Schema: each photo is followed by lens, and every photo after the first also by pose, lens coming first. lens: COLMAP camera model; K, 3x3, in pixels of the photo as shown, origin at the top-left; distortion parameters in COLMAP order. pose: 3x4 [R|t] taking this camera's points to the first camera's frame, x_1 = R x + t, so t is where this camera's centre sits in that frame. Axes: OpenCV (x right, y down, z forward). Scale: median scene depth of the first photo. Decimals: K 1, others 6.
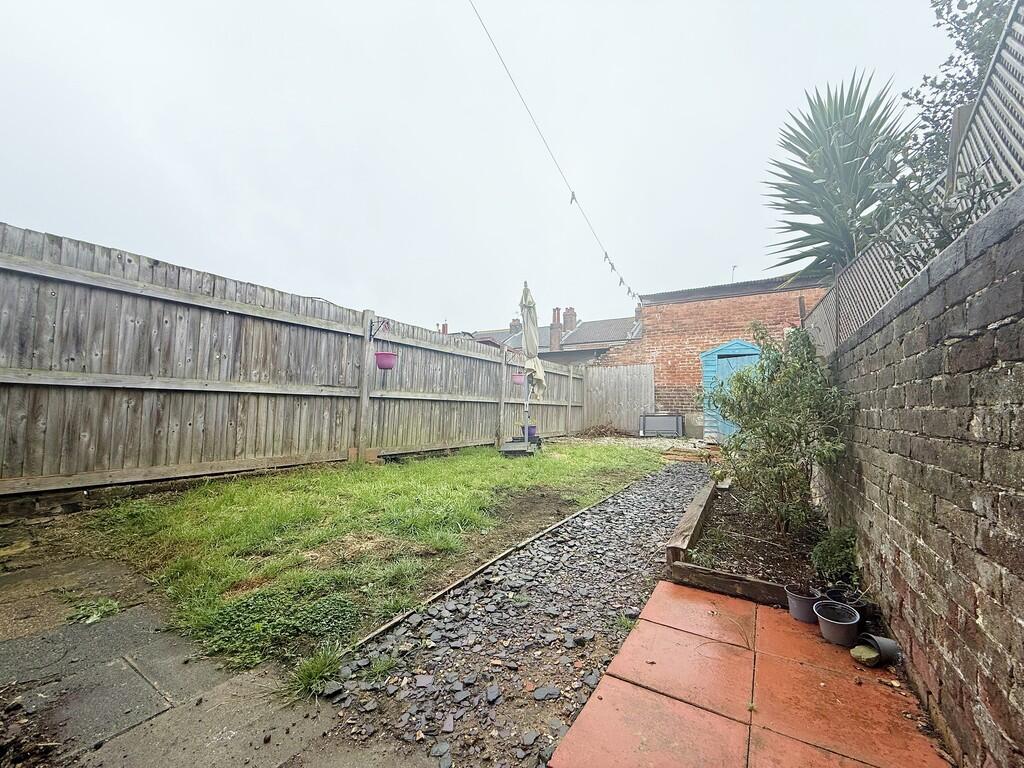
lens RADIAL K [[405.6, 0, 512.3], [0, 405.6, 384.7], [0, 0, 1]] dist [-0.001061, 0.000008]
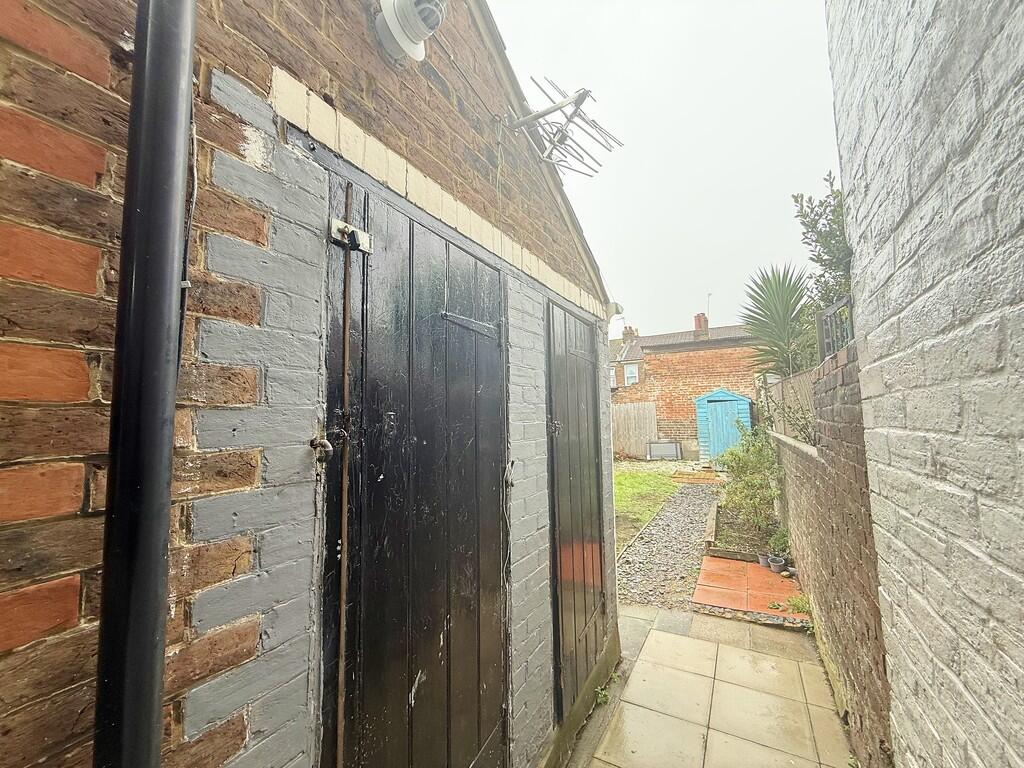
lens RADIAL K [[405.6, 0, 512.3], [0, 405.6, 384.8], [0, 0, 1]] dist [-0.001061, 0.000008]
pose [[0.998447, -0.032912, 0.044955, -0.639940], [0.034080, 0.999094, -0.025471, -0.369466], [-0.044076, 0.026963, 0.998664, -1.019931]]
